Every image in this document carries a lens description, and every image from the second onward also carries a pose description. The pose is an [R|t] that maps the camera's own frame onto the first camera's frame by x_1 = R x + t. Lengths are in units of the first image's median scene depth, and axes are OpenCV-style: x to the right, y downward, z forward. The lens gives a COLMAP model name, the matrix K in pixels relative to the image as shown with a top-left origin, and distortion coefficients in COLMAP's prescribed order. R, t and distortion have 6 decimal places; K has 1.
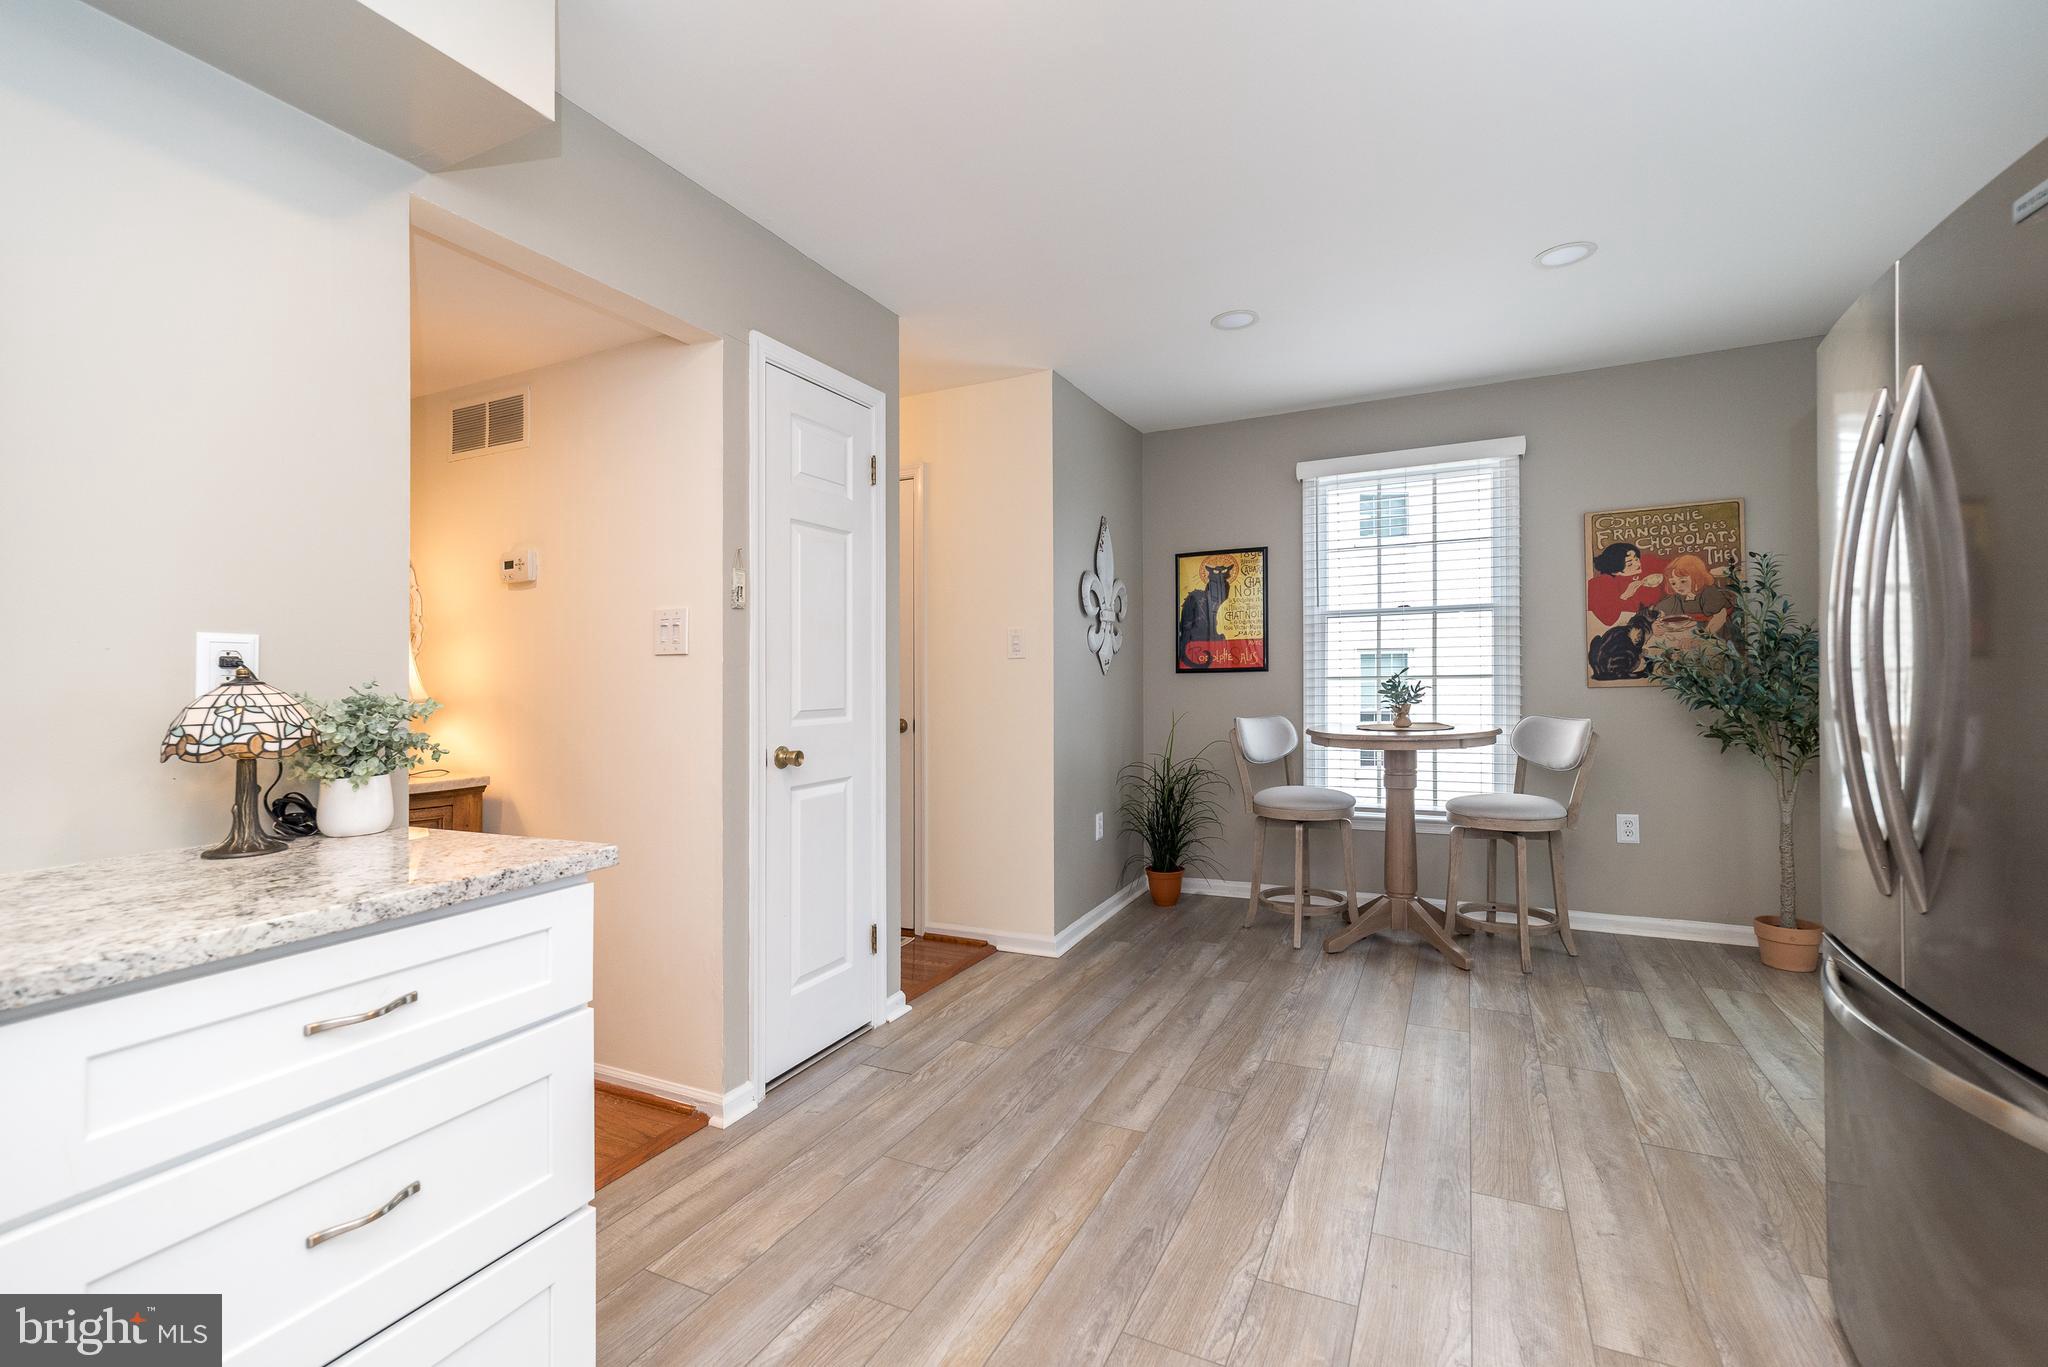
lens RADIAL K [[900.4, 0, 1020.4], [0, 900.4, 689.9], [0, 0, 1]] dist [0.012147, 0.000051]
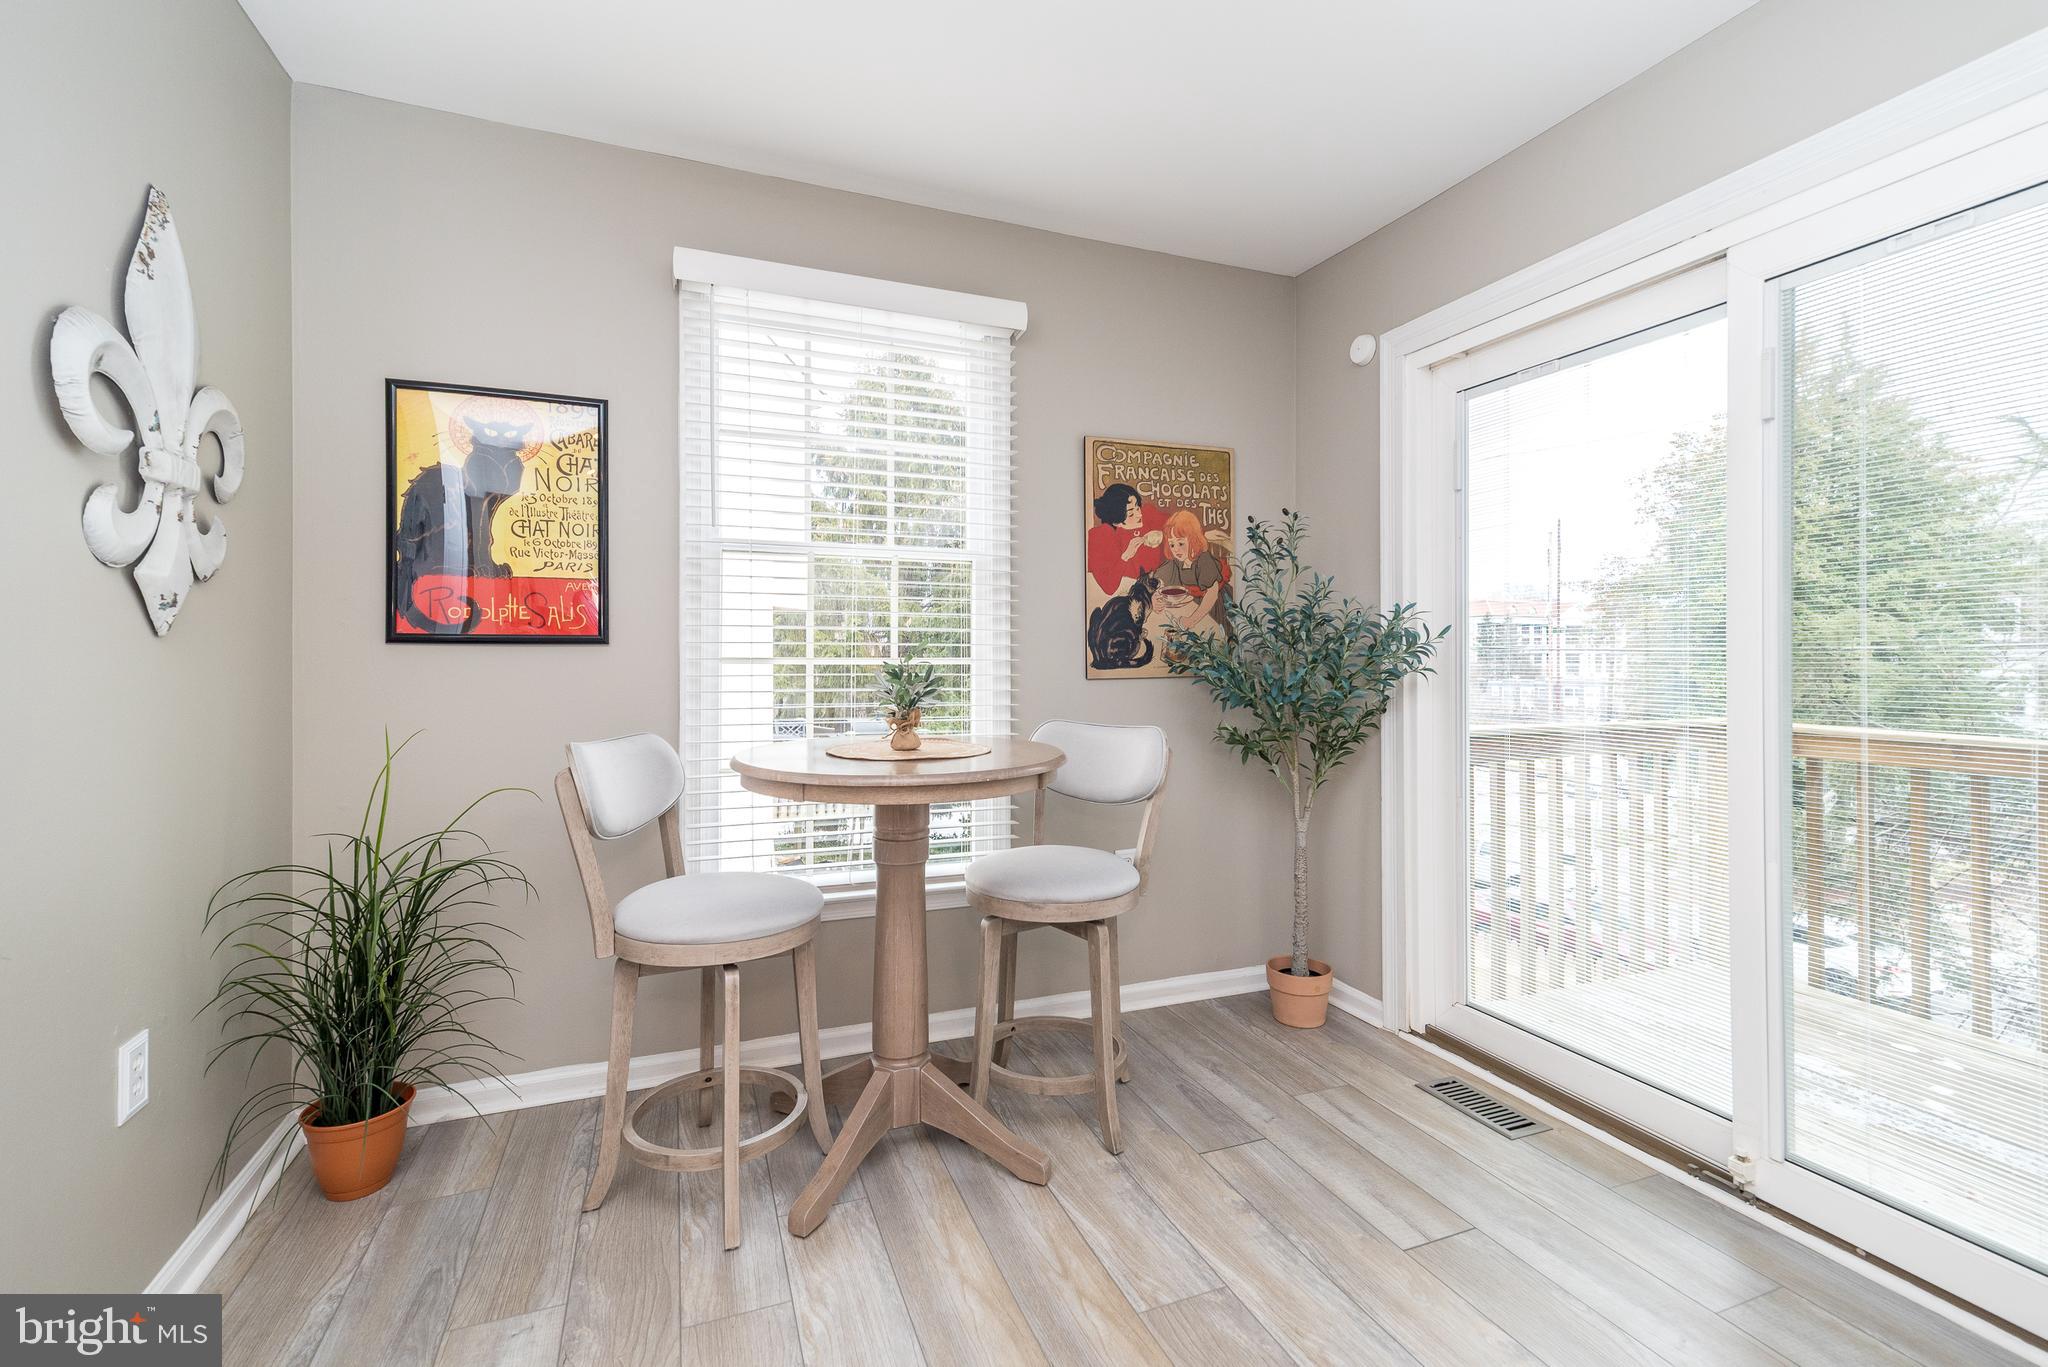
lens RADIAL K [[896.5, 0, 1026.3], [0, 896.5, 676.6], [0, 0, 1]] dist [0.003856, 0.000365]
pose [[0.669655, 0.005195, 0.742654, 0.066105], [-0.003865, 0.999986, -0.003510, -0.001757], [-0.742662, -0.000520, 0.669666, 0.572077]]
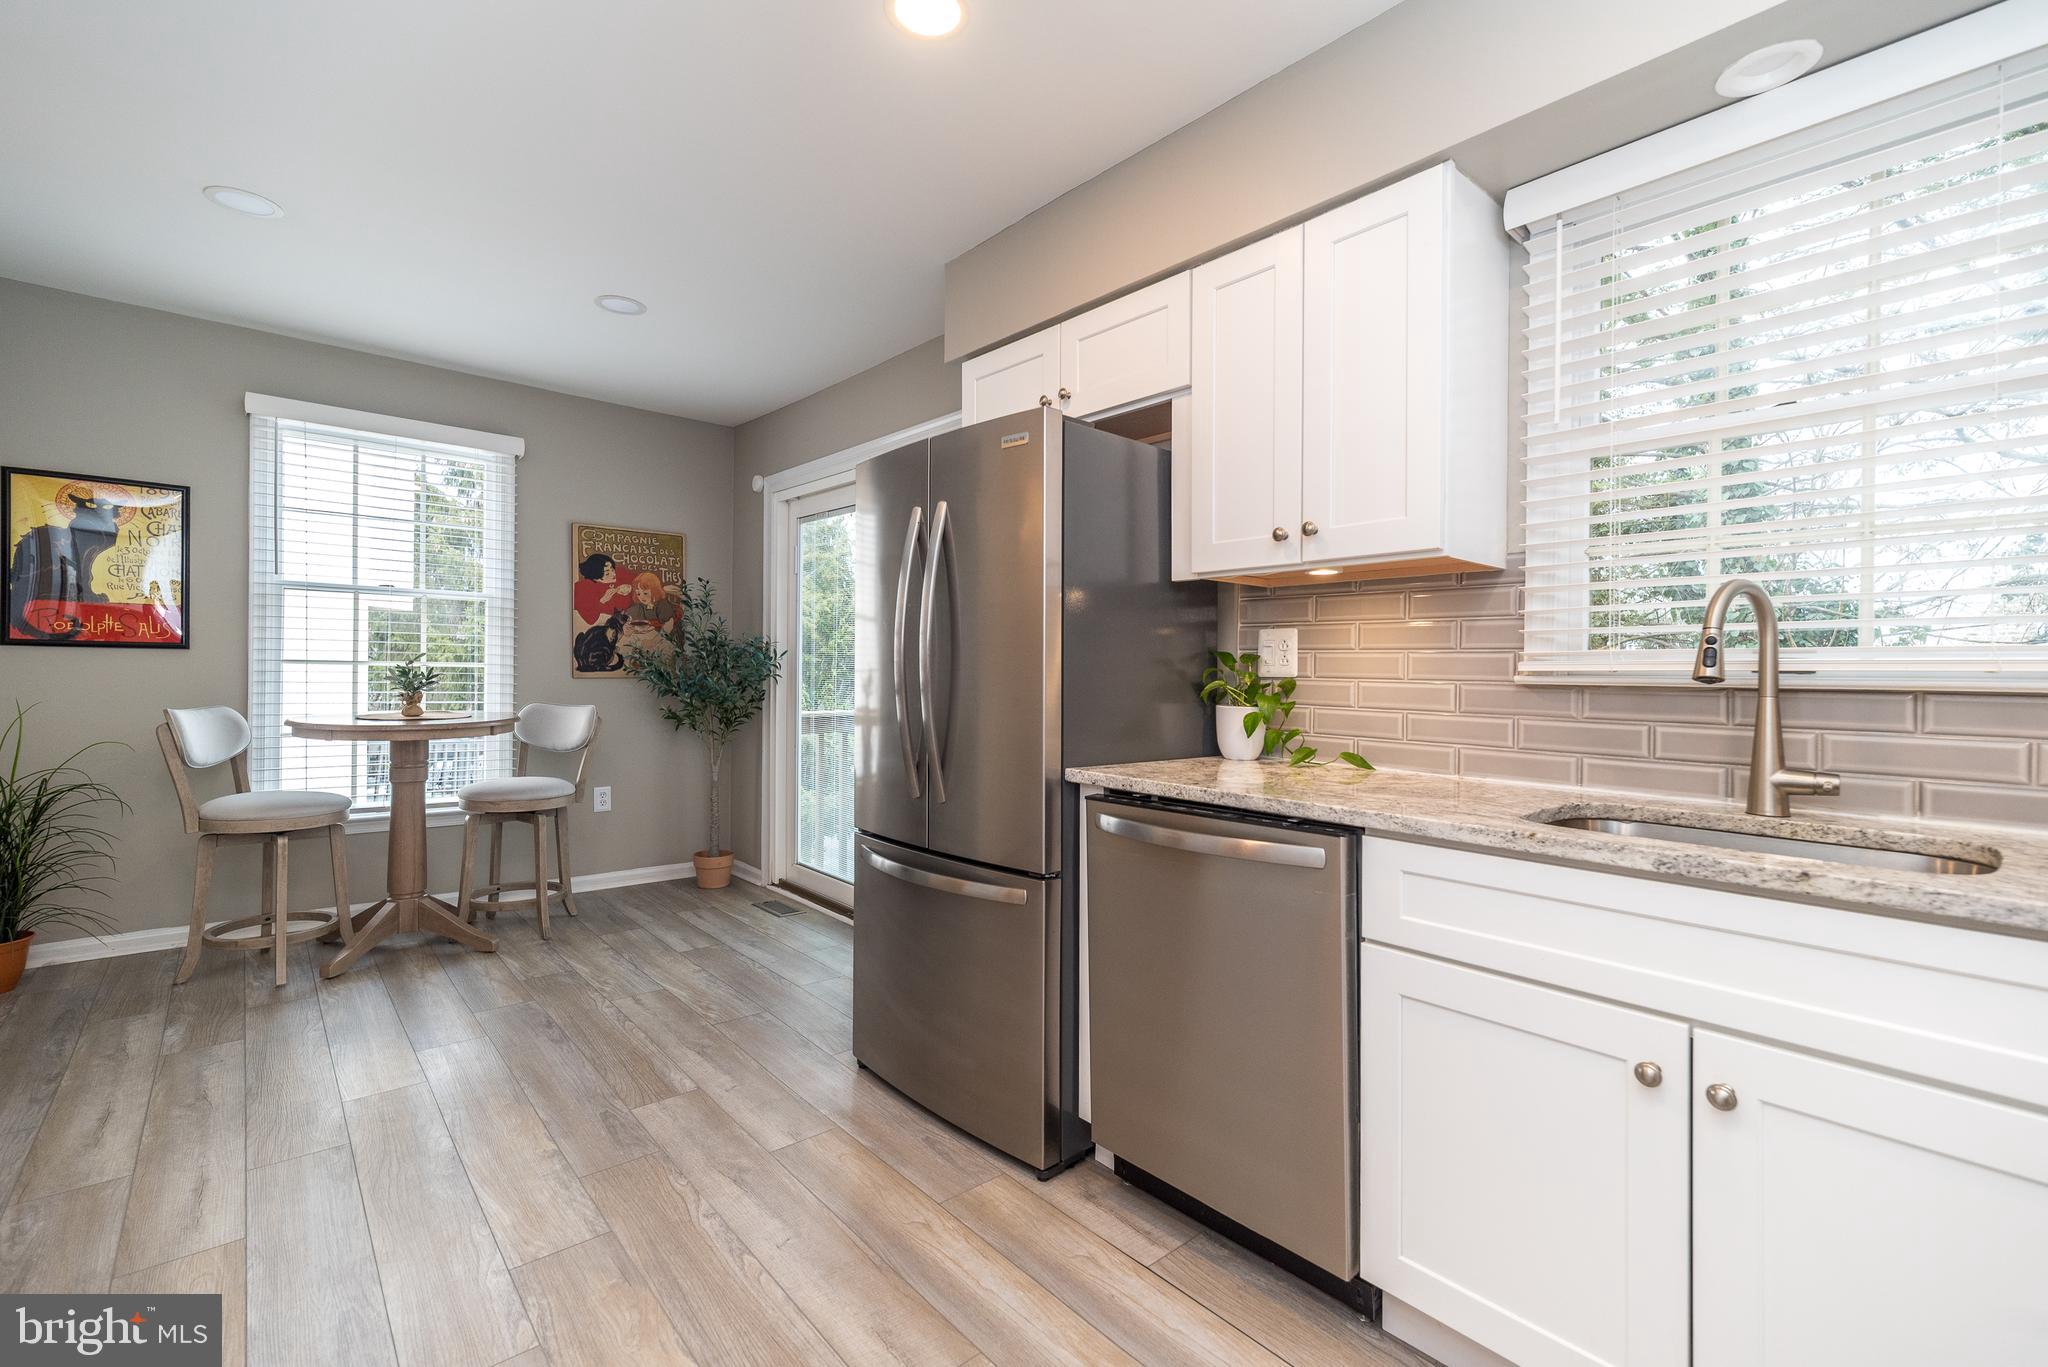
lens RADIAL K [[893.8, 0, 1033.2], [0, 893.8, 691.2], [0, 0, 1]] dist [0.003584, 0.000505]
pose [[0.375905, 0.005706, 0.926641, -0.193981], [-0.014454, 0.999895, -0.000294, 0.006062], [-0.926545, -0.013283, 0.375948, 0.051677]]
